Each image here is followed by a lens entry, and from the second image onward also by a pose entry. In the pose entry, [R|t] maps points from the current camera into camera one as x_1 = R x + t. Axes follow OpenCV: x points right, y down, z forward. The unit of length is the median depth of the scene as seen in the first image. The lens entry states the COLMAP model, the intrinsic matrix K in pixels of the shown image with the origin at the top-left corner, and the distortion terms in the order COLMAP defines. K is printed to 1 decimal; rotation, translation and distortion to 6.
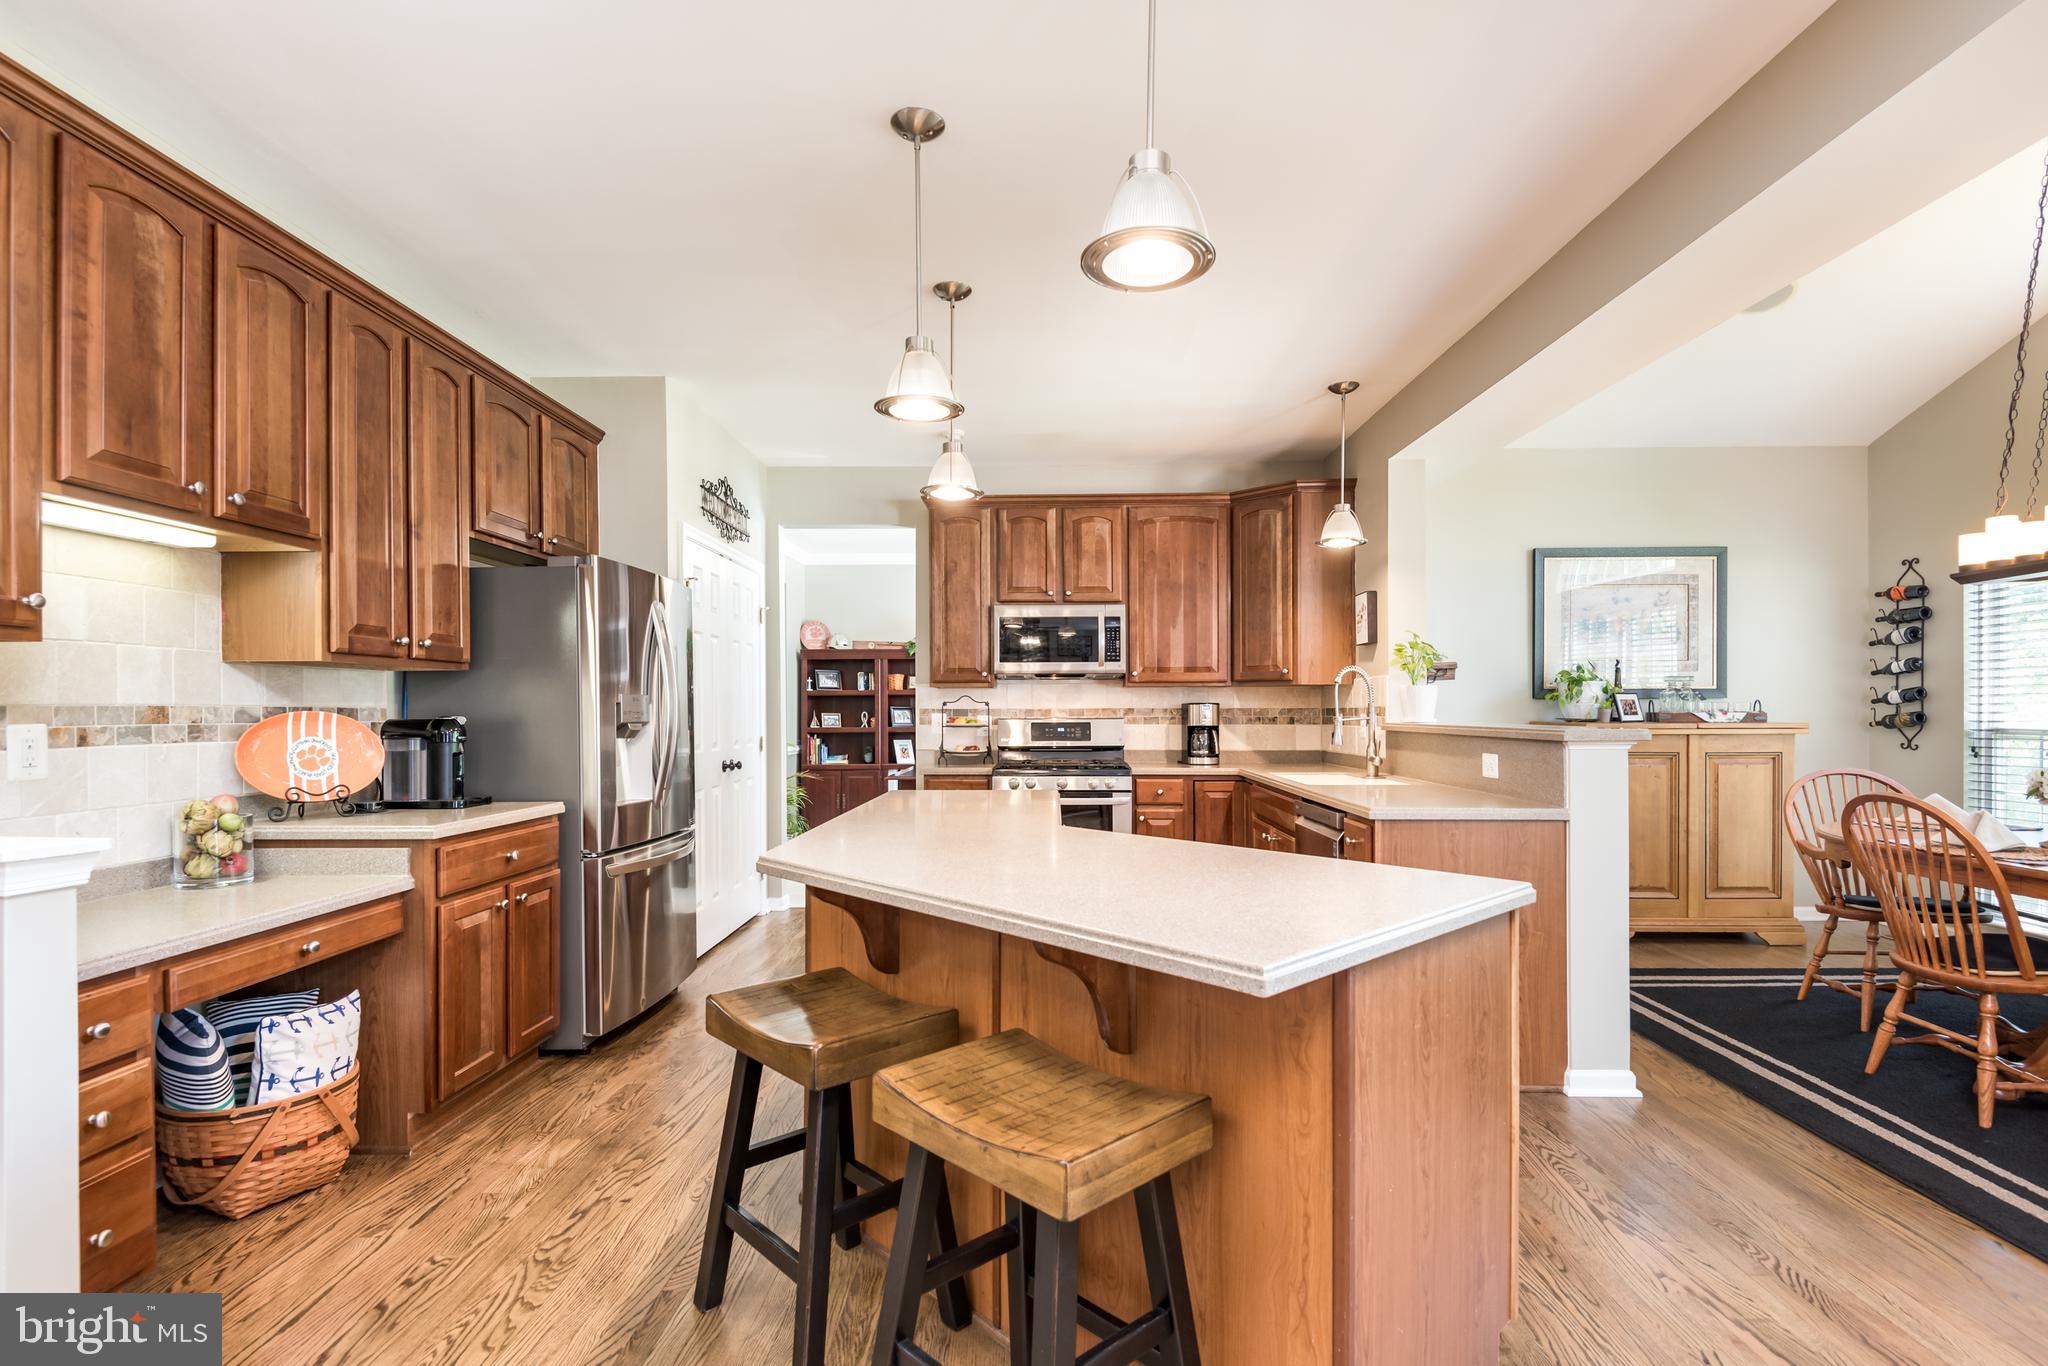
lens RADIAL K [[967.7, 0, 1020.9], [0, 967.7, 717.5], [0, 0, 1]] dist [0.002697, -0.008932]
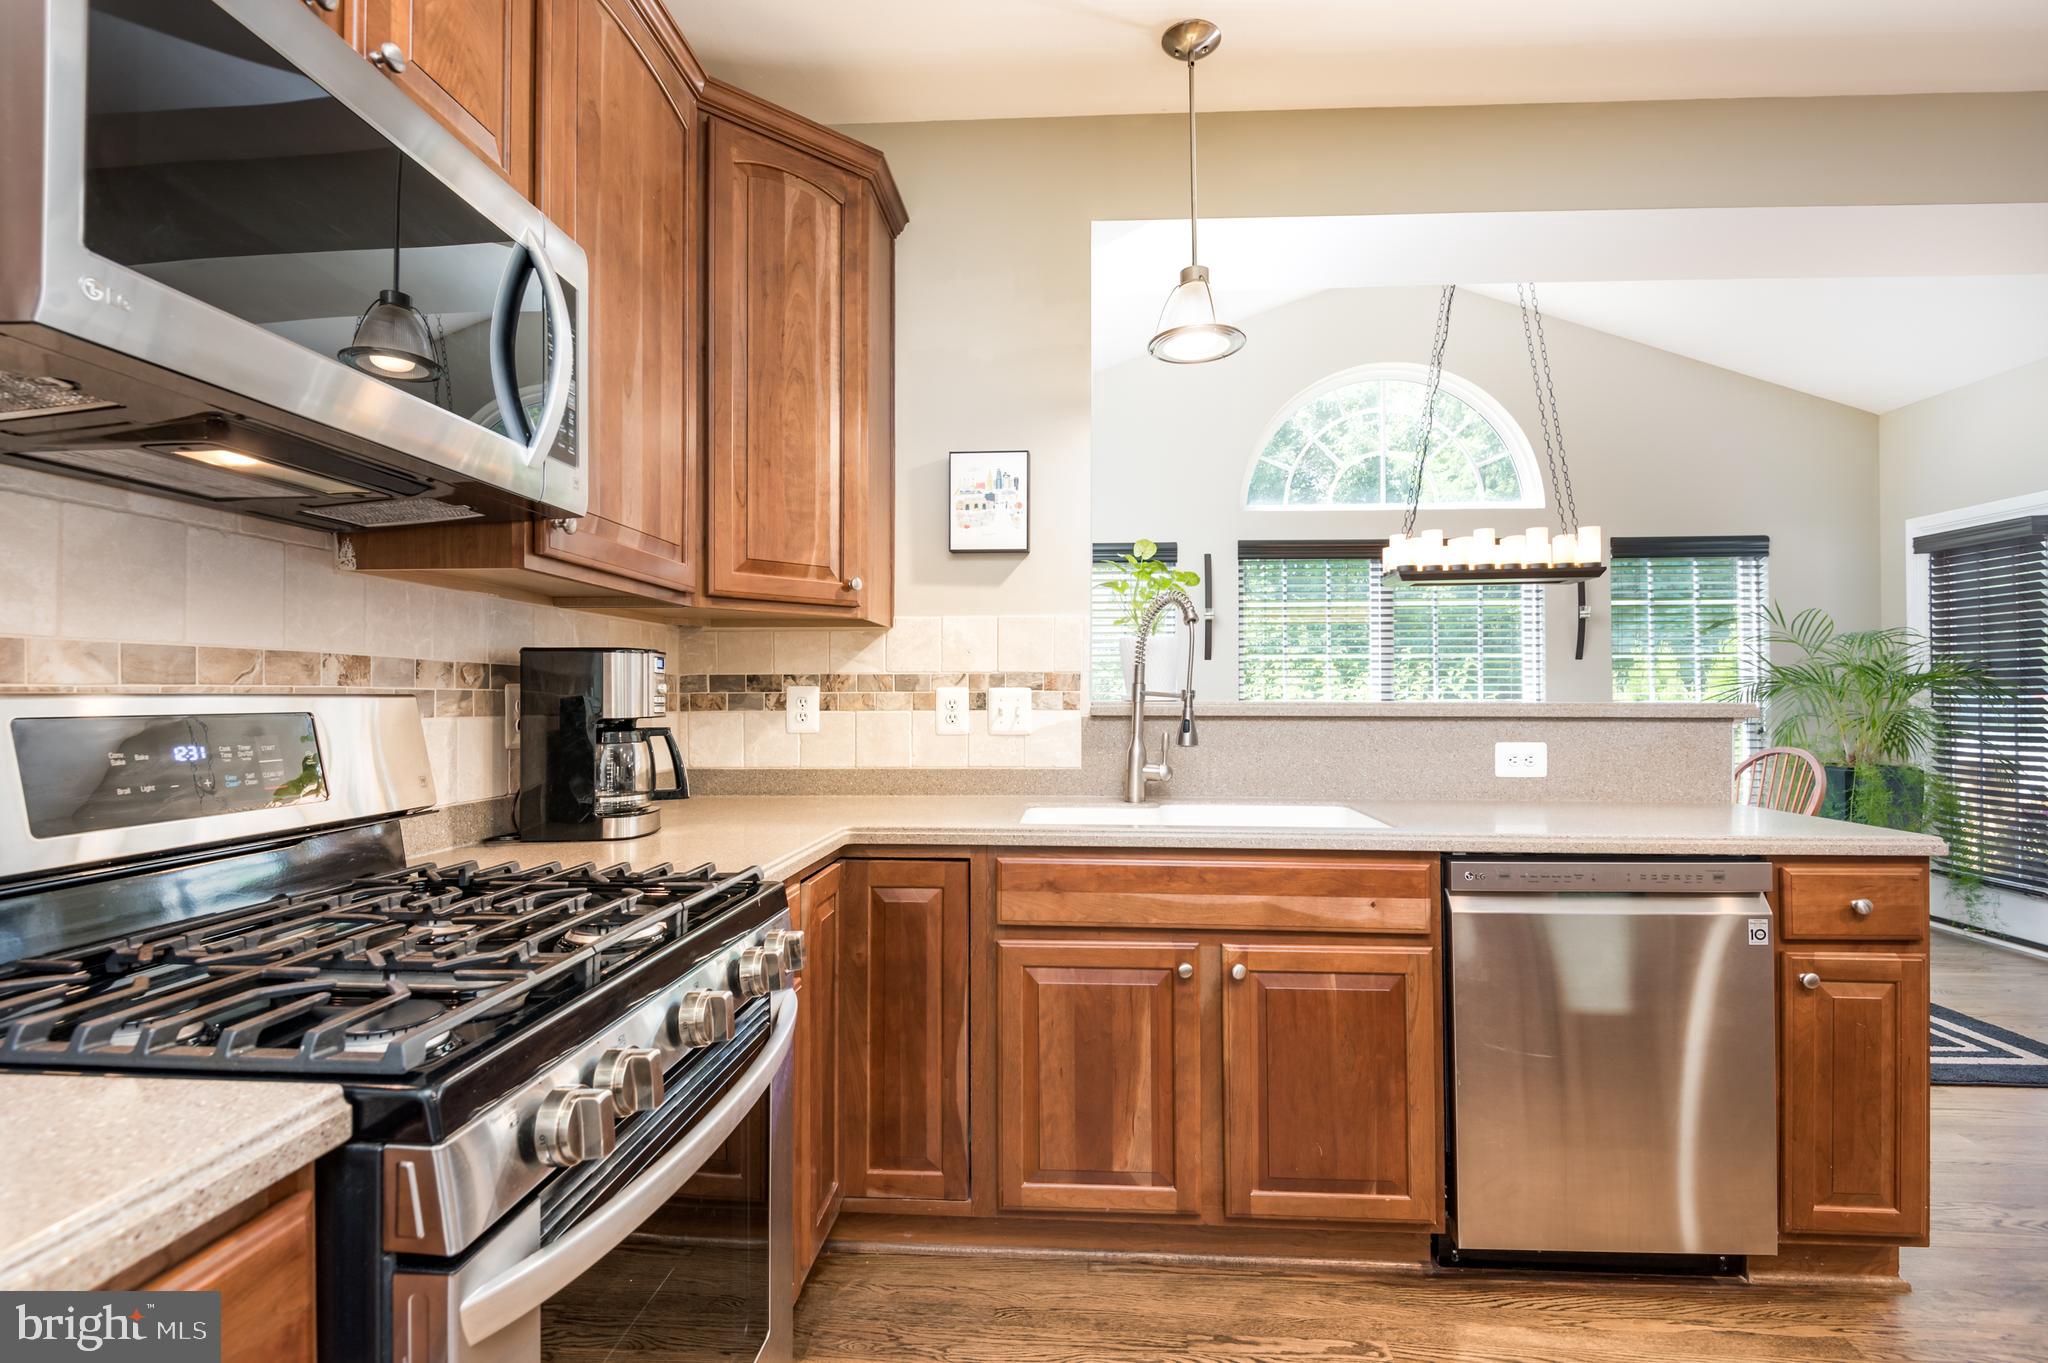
lens RADIAL K [[978.2, 0, 1024.0], [0, 978.2, 681.5], [0, 0, 1]] dist [0.032230, -0.023900]
pose [[0.014456, 0.017551, 0.999741, -0.149714], [0.006199, 0.999825, -0.017642, 0.002828], [-0.999876, 0.006452, 0.014345, 0.877302]]
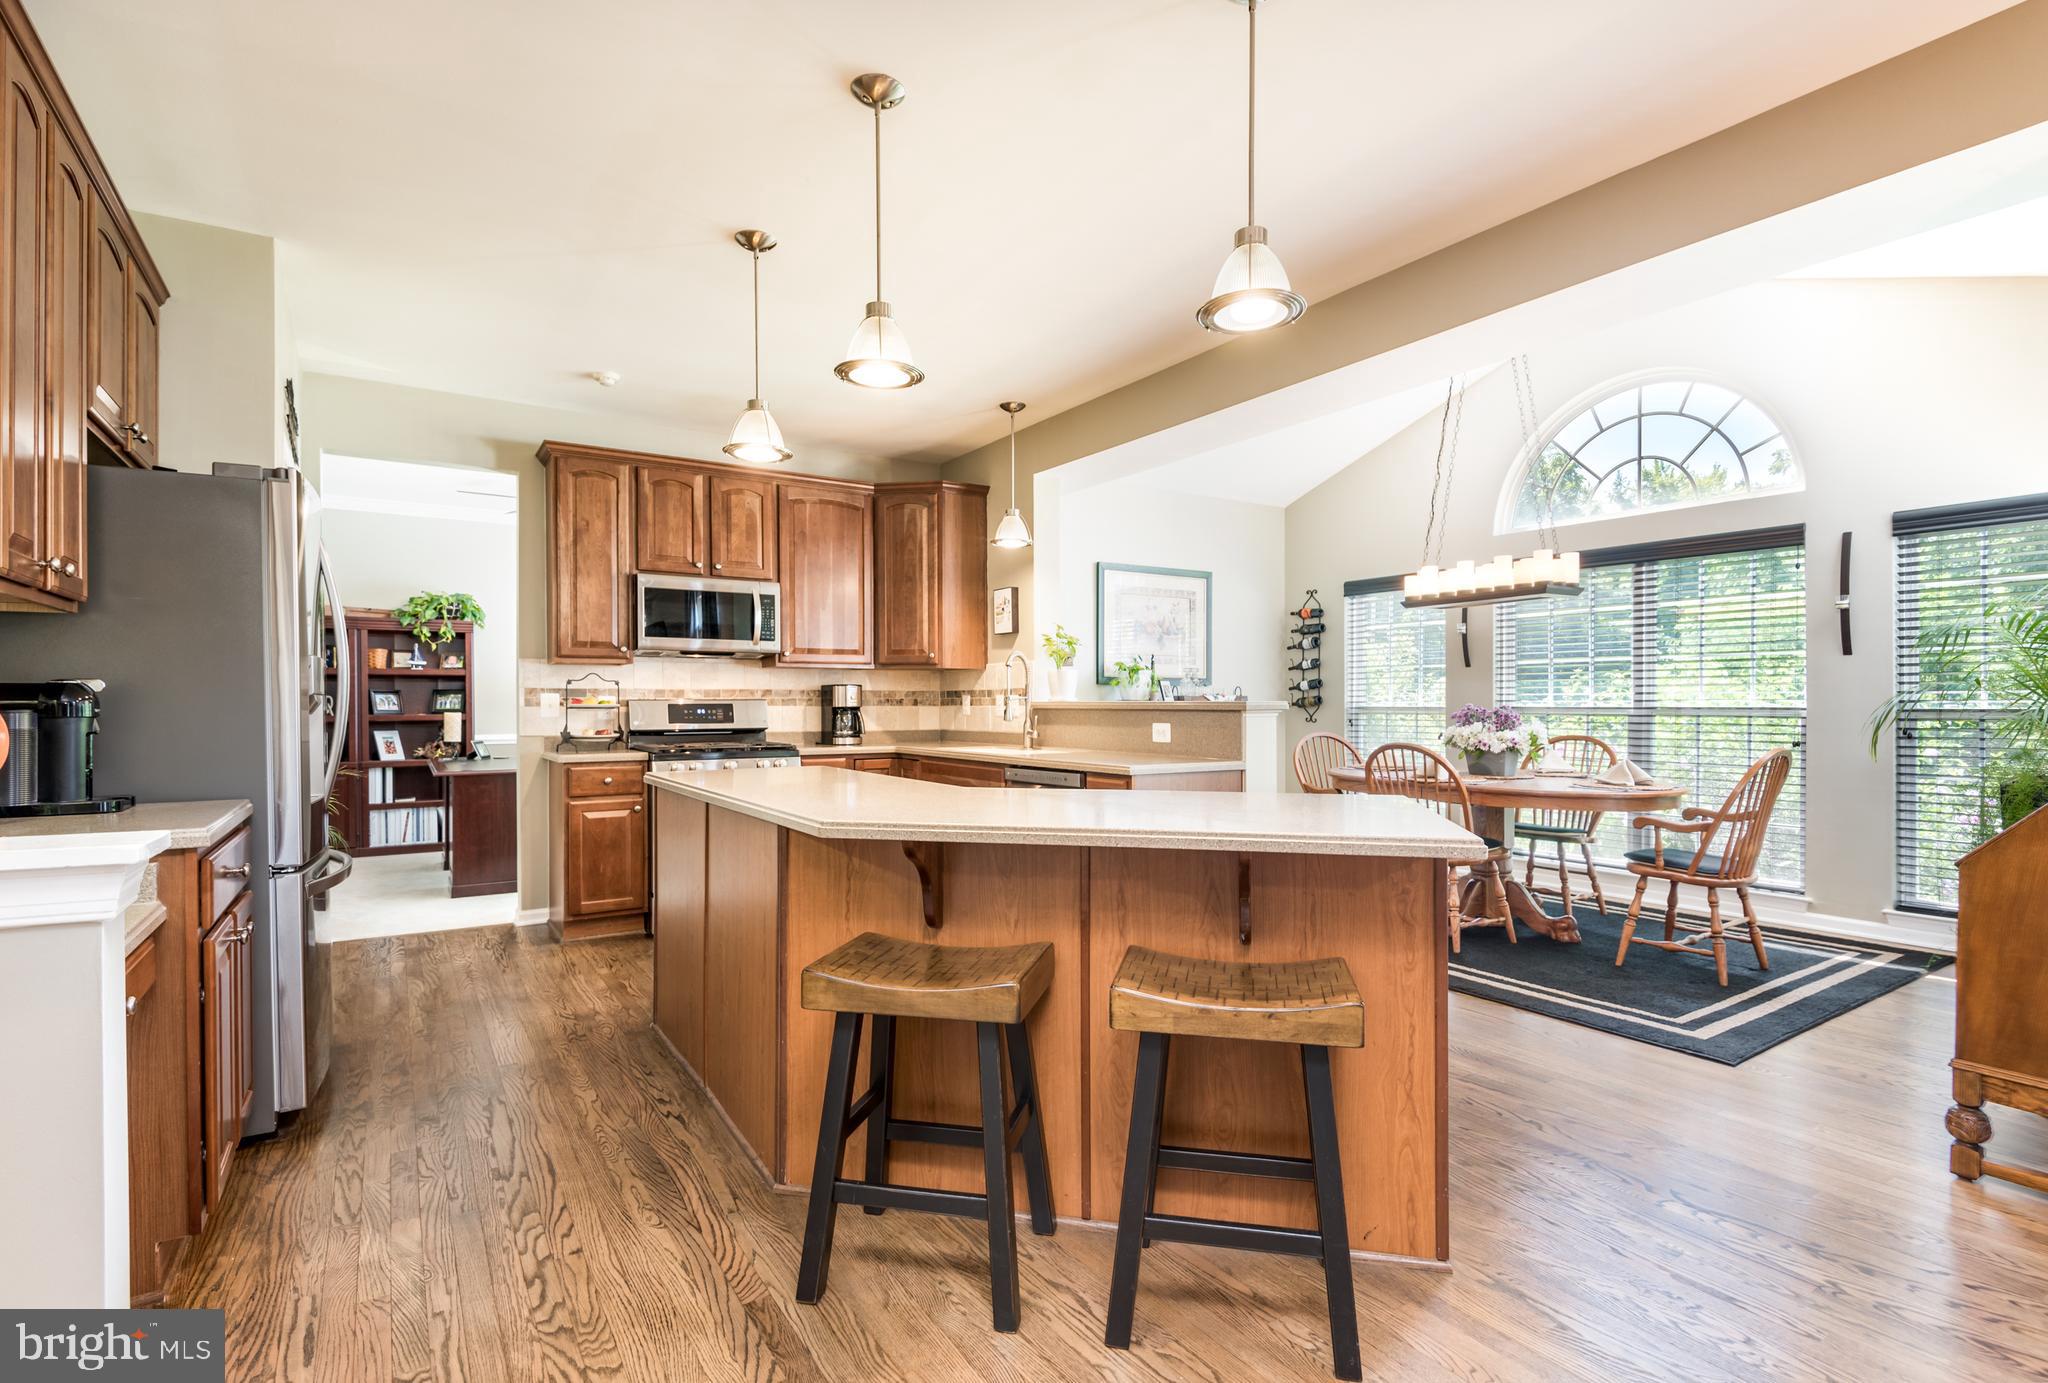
lens RADIAL K [[985.7, 0, 1024.2], [0, 985.7, 704.3], [0, 0, 1]] dist [0.001812, -0.000971]
pose [[0.820796, 0.000567, 0.571221, -0.259294], [0.003596, 0.999975, -0.006159, 0.013346], [-0.571210, 0.007110, 0.820773, 0.035632]]
